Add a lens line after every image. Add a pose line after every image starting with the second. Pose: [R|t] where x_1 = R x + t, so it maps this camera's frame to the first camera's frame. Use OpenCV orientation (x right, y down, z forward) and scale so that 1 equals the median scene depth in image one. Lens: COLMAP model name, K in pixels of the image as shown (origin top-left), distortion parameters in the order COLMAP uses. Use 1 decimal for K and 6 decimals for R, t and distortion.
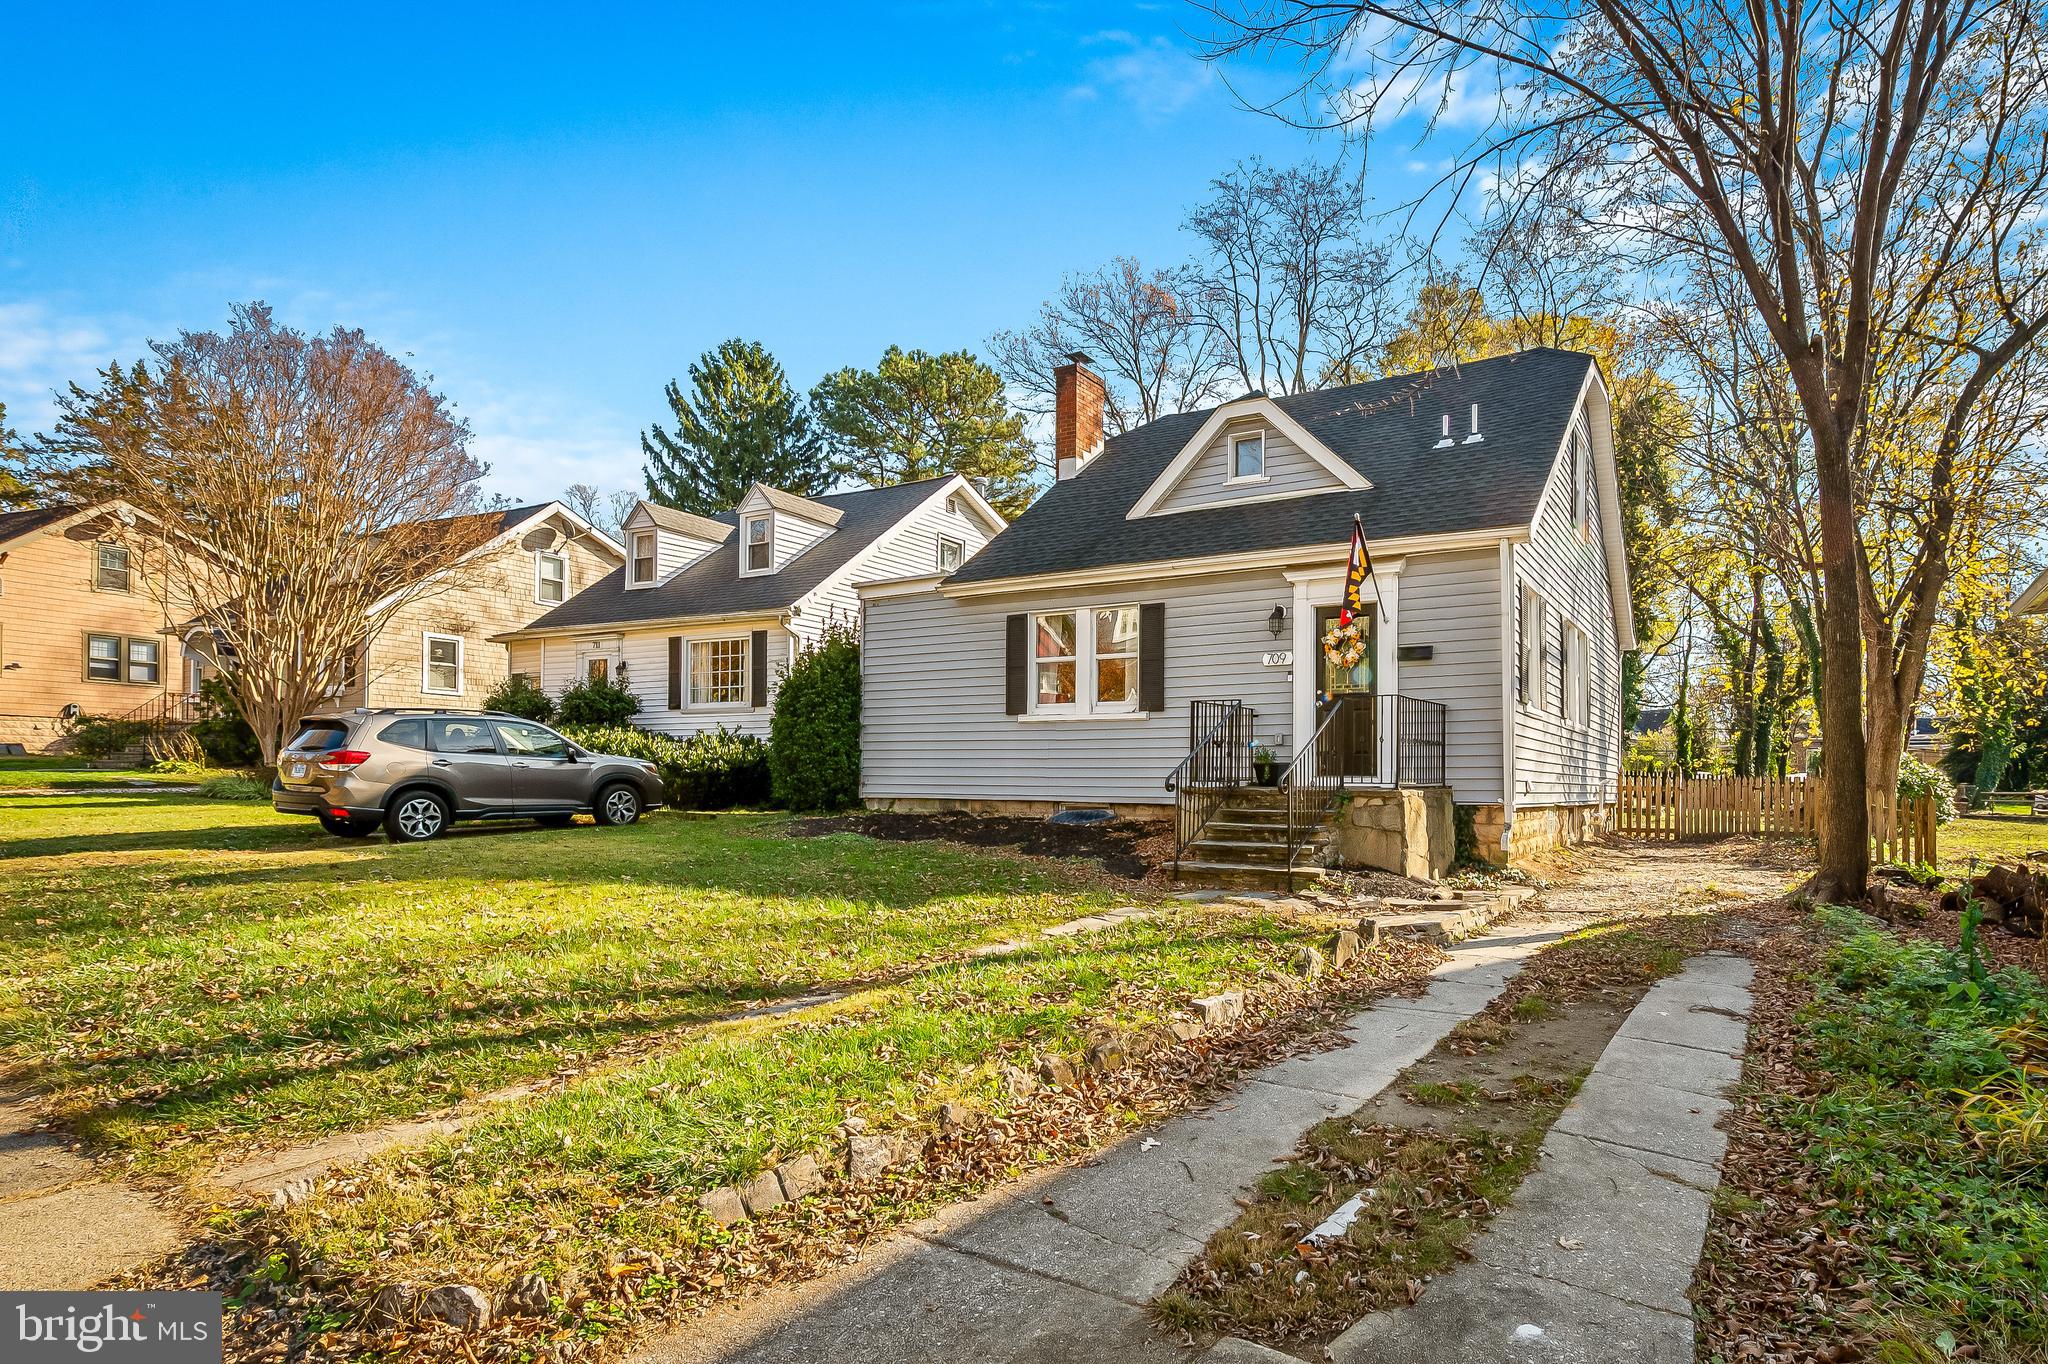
lens RADIAL K [[1087.4, 0, 1025.1], [0, 1087.4, 744.1], [0, 0, 1]] dist [-0.000080, -0.000016]
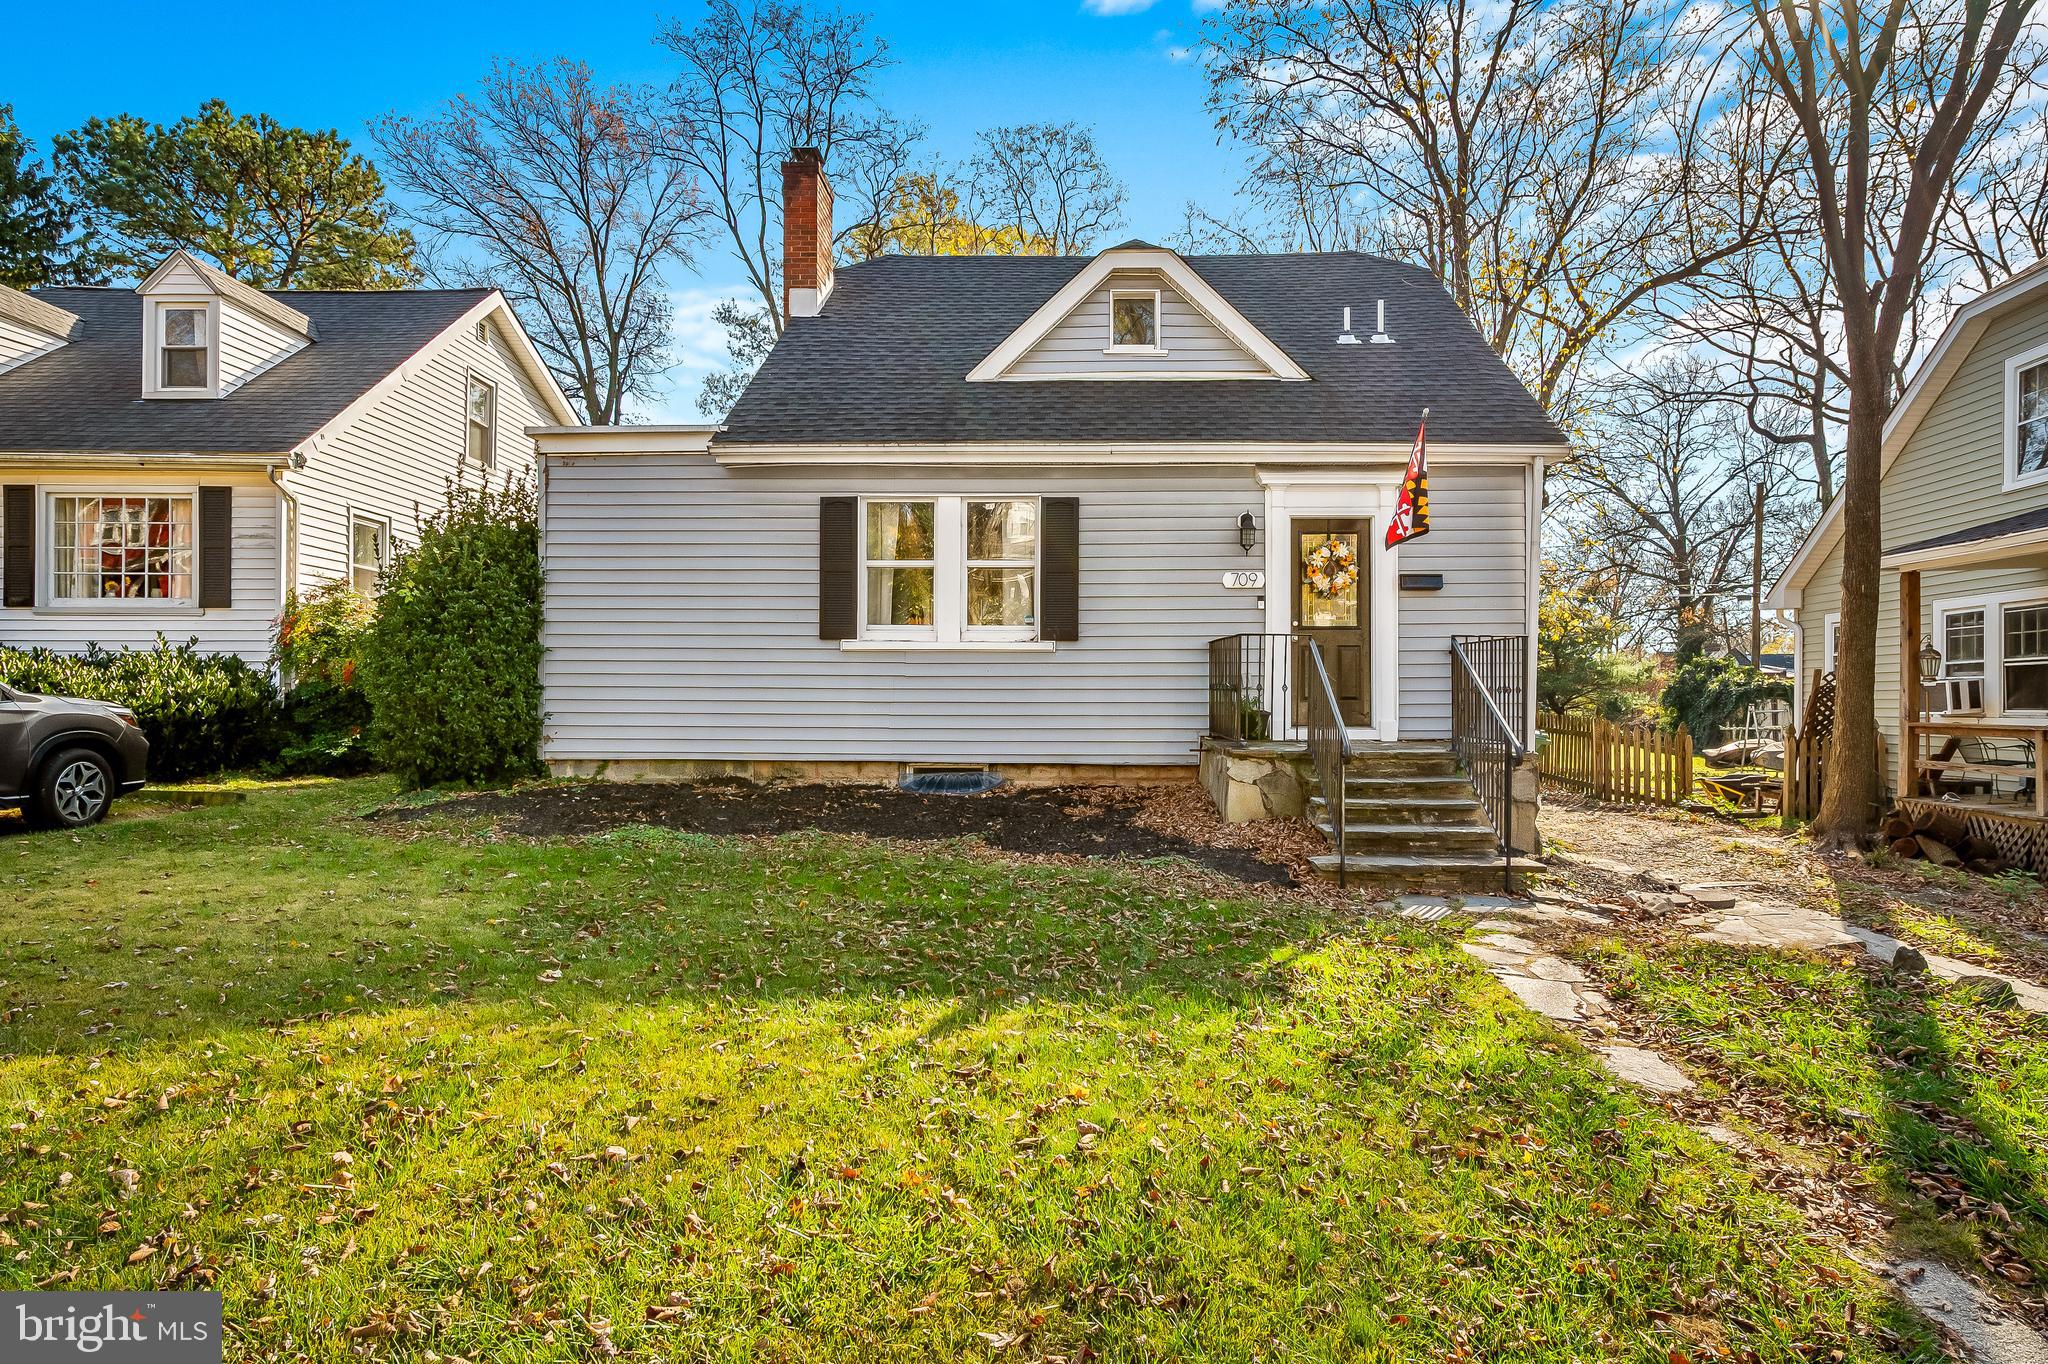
lens RADIAL K [[1184.9, 0, 1022.0], [0, 1184.9, 686.1], [0, 0, 1]] dist [0.000070, 0.000166]
pose [[0.867081, 0.000031, 0.498167, -0.284802], [-0.011870, 0.999717, 0.020598, -0.014004], [-0.498026, -0.023773, 0.866836, 0.273824]]
